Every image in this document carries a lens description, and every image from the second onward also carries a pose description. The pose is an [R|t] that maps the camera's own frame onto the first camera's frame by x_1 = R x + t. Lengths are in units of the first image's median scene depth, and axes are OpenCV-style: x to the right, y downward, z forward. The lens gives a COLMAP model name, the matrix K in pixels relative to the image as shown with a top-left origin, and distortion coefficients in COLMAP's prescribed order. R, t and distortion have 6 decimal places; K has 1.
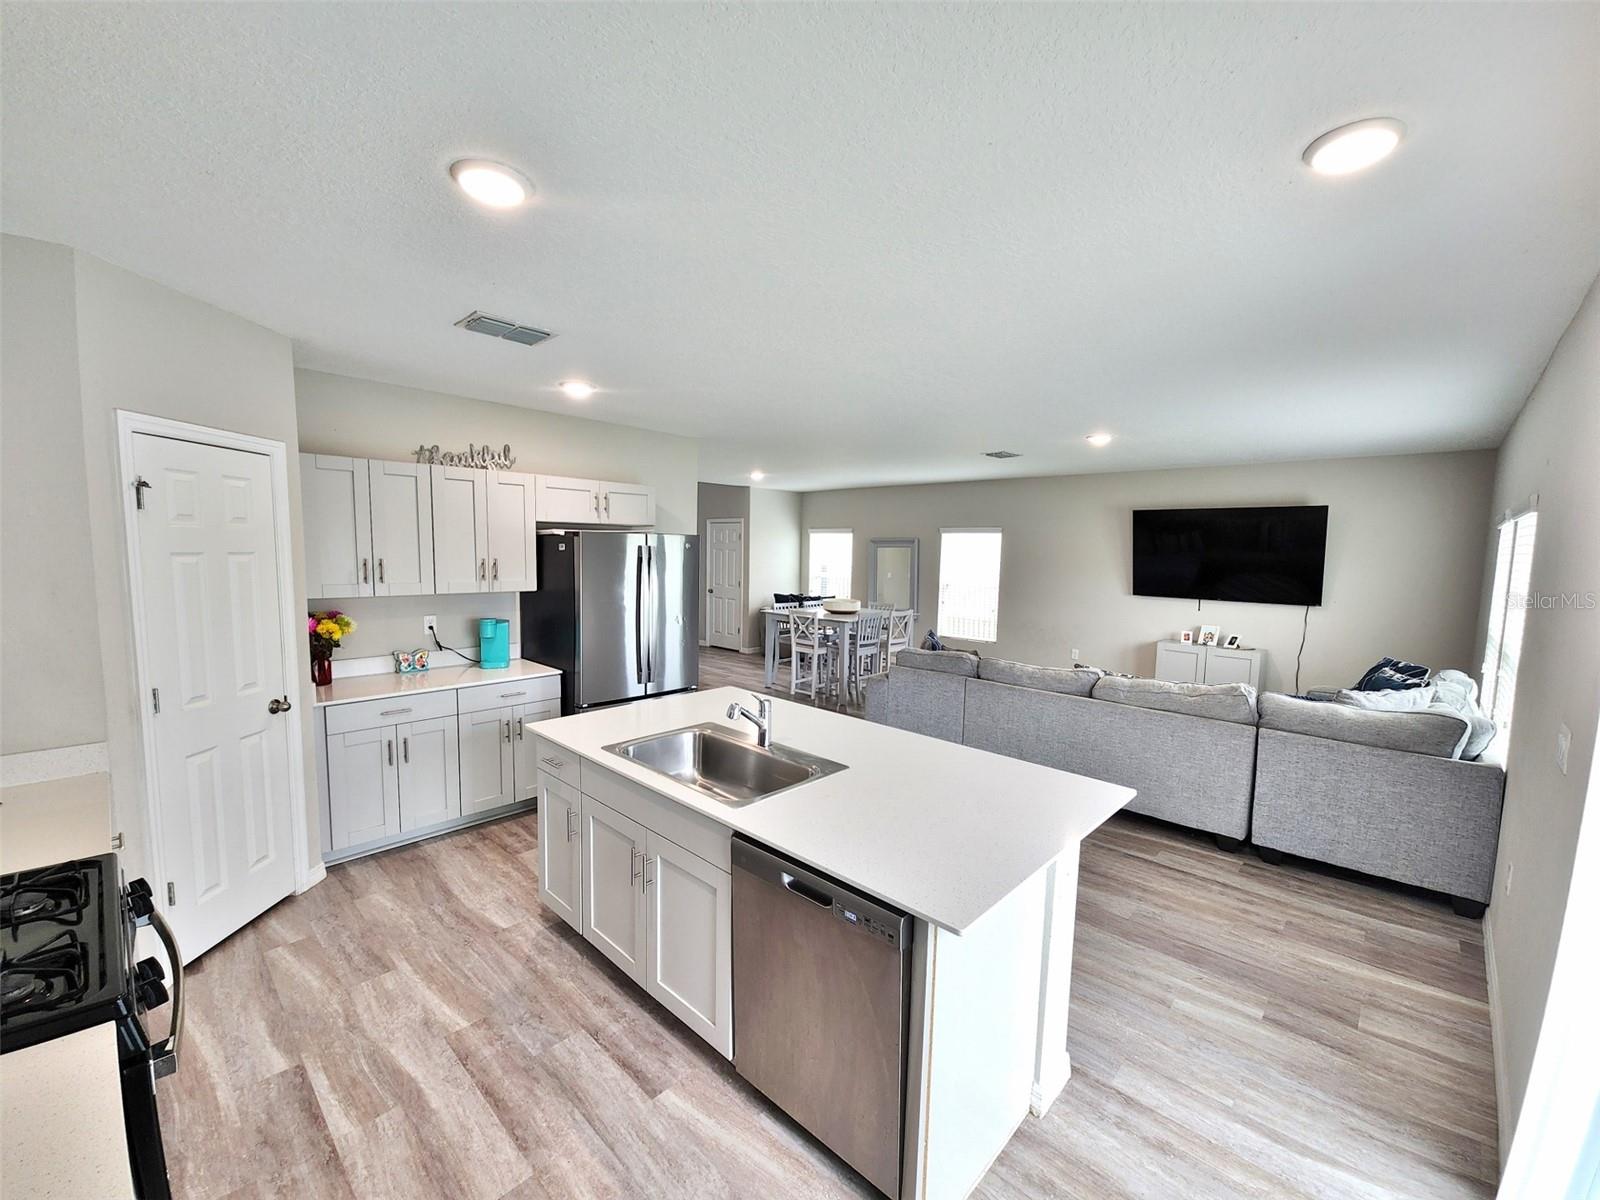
lens RADIAL K [[651.8, 0, 800.0], [0, 651.8, 610.0], [0, 0, 1]] dist [0.018551, -0.013142]
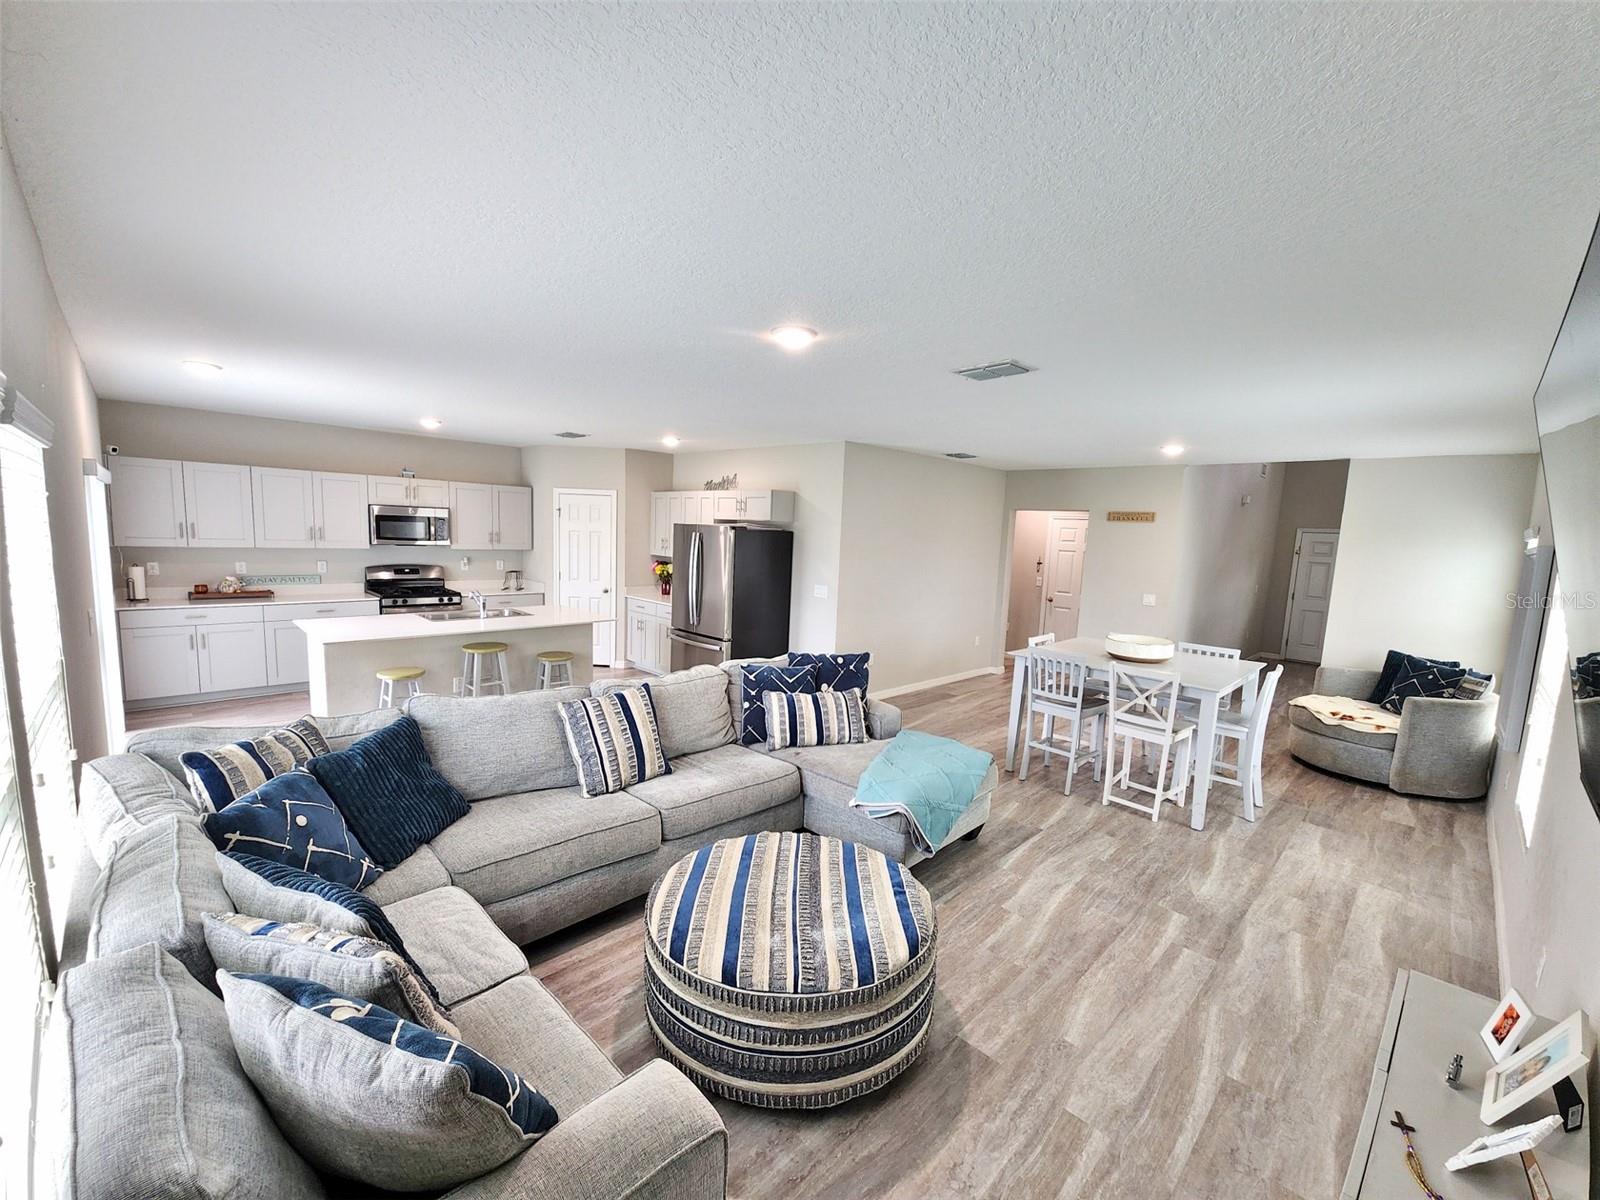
lens RADIAL K [[651.5, 0, 800.2], [0, 651.5, 610.3], [0, 0, 1]] dist [0.008879, -0.006098]
pose [[-0.027786, 0.103066, -0.994286, 1.377360], [-0.138724, 0.984648, 0.105944, -0.125290], [0.989941, 0.140875, -0.013061, 1.397011]]
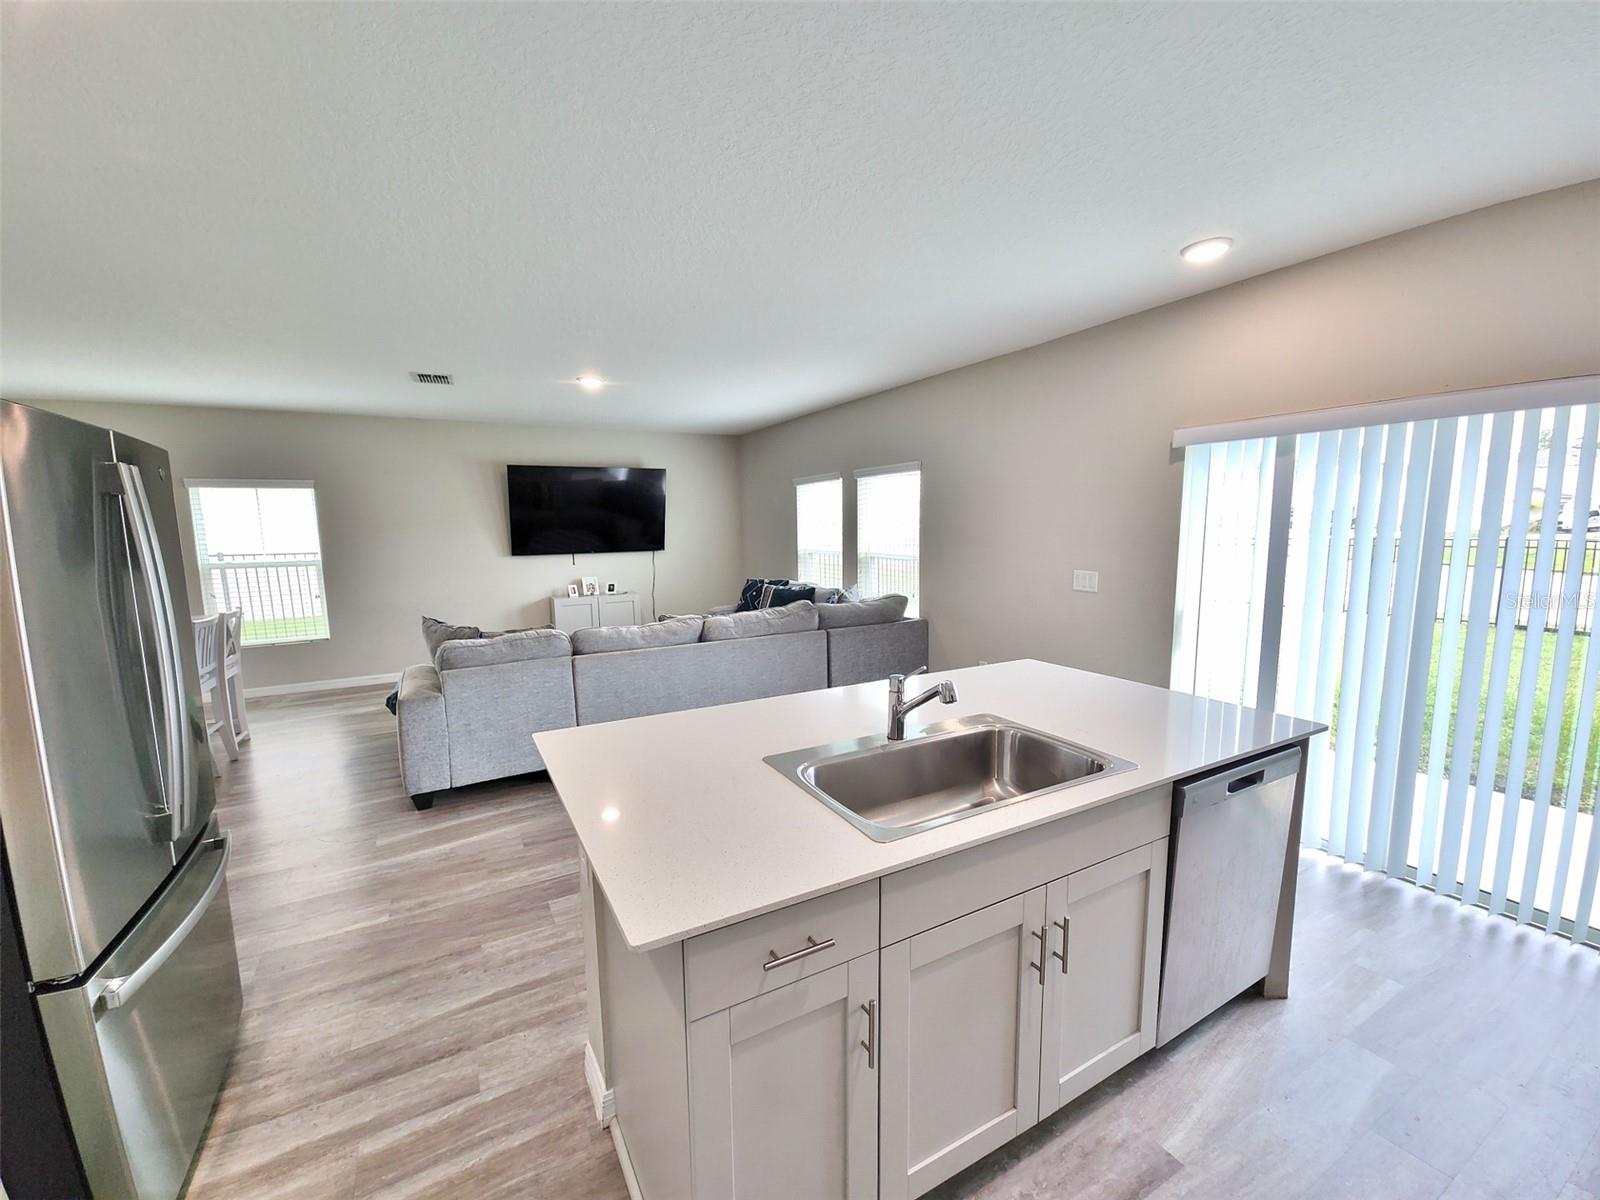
lens RADIAL K [[651.8, 0, 800.0], [0, 651.8, 610.0], [0, 0, 1]] dist [0.018551, -0.013142]
pose [[0.301434, -0.149756, 0.941653, -0.514814], [0.113527, 0.986201, 0.120499, -0.023344], [-0.946704, 0.070581, 0.314276, 0.591645]]
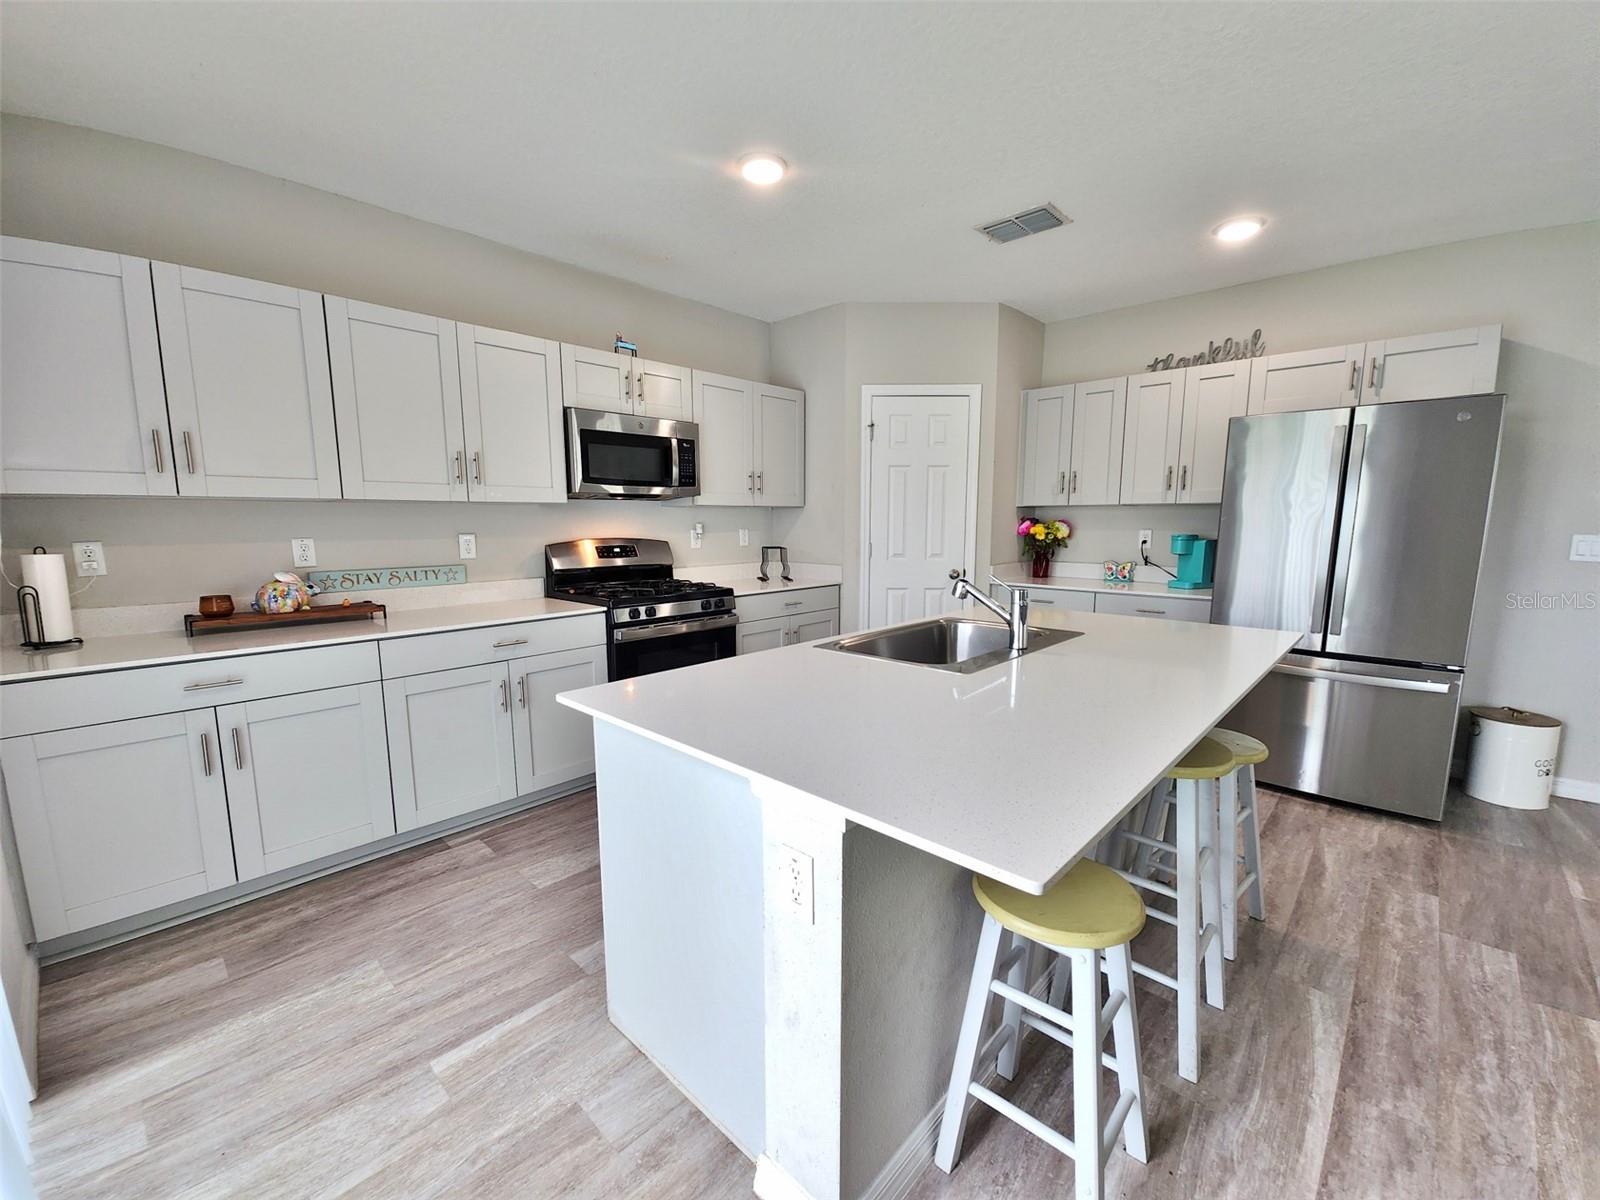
lens RADIAL K [[651.5, 0, 800.2], [0, 651.5, 610.3], [0, 0, 1]] dist [0.008879, -0.006098]
pose [[-0.000370, 0.121584, -0.992581, 0.480883], [-0.094542, 0.988131, 0.121074, 0.063871], [0.995521, 0.093886, 0.011129, 0.502693]]
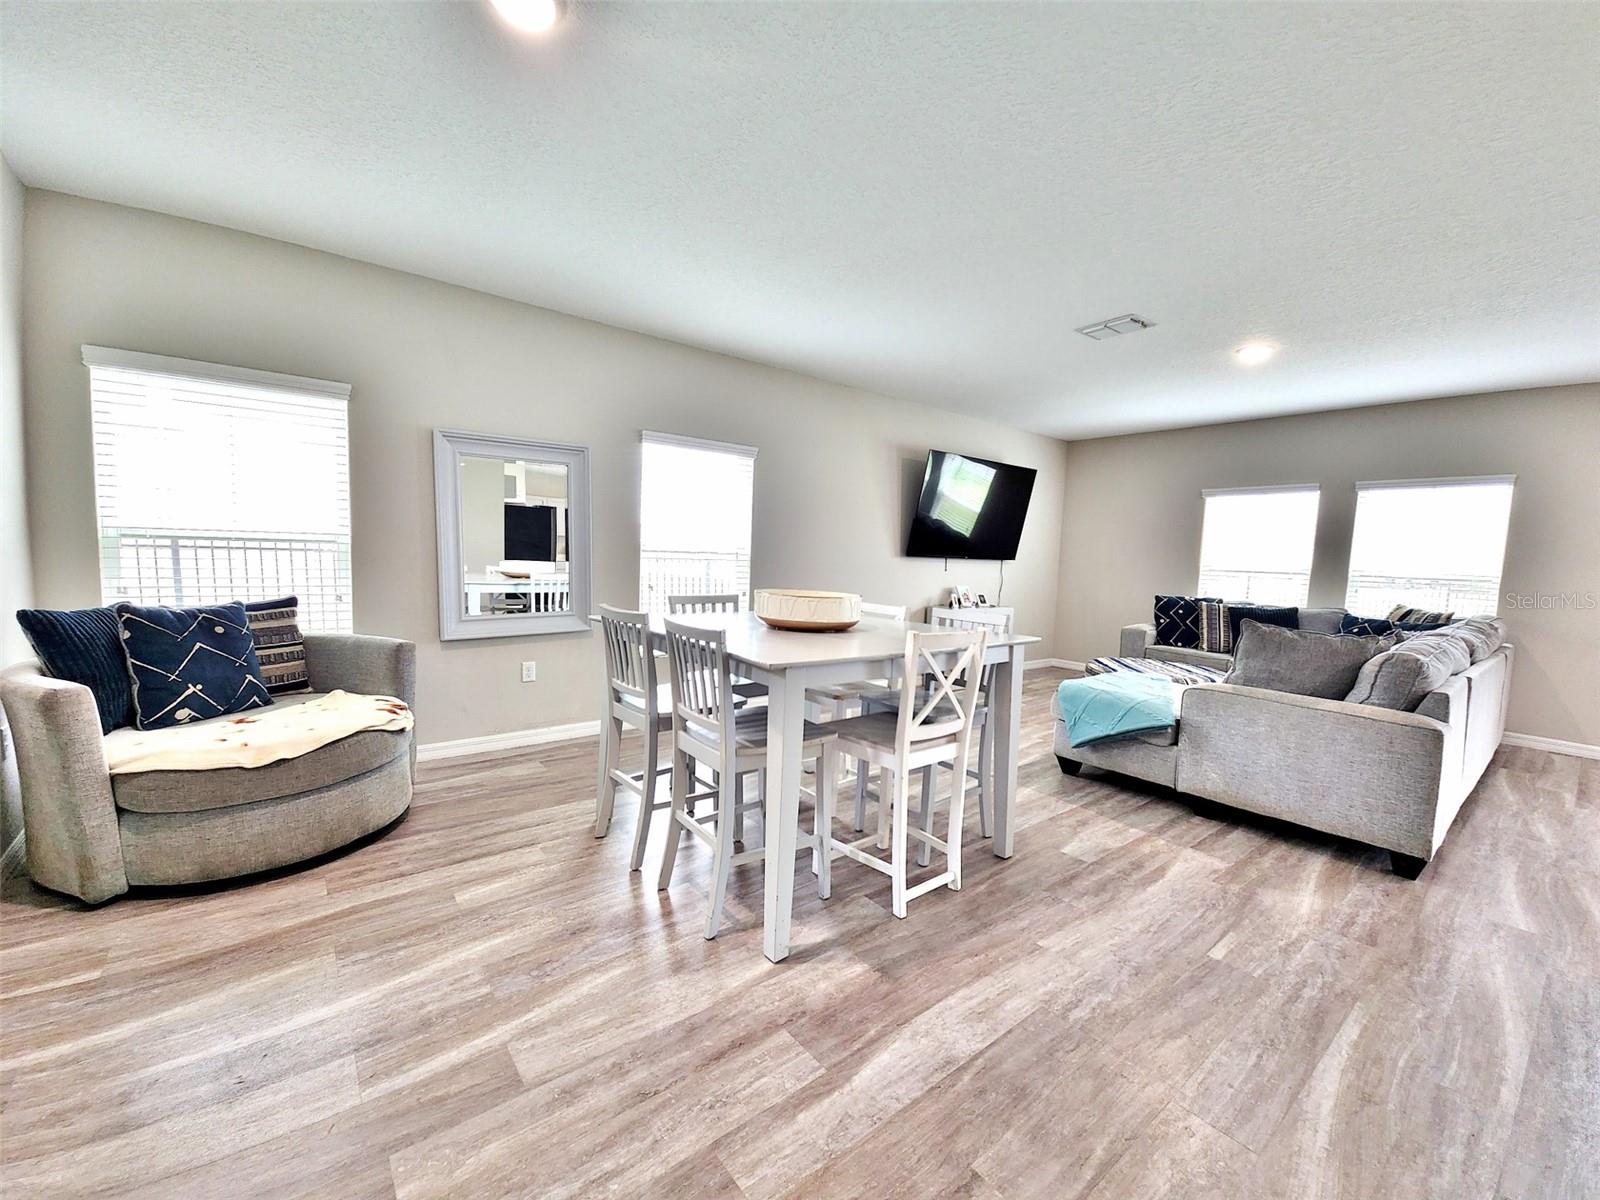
lens RADIAL K [[650.0, 0, 800.2], [0, 650.0, 612.1], [0, 0, 1]] dist [0.009659, -0.006440]
pose [[0.136551, -0.105385, 0.985012, -0.579102], [0.061093, 0.993329, 0.097805, -0.078514], [-0.988747, 0.046822, 0.142079, 1.939189]]
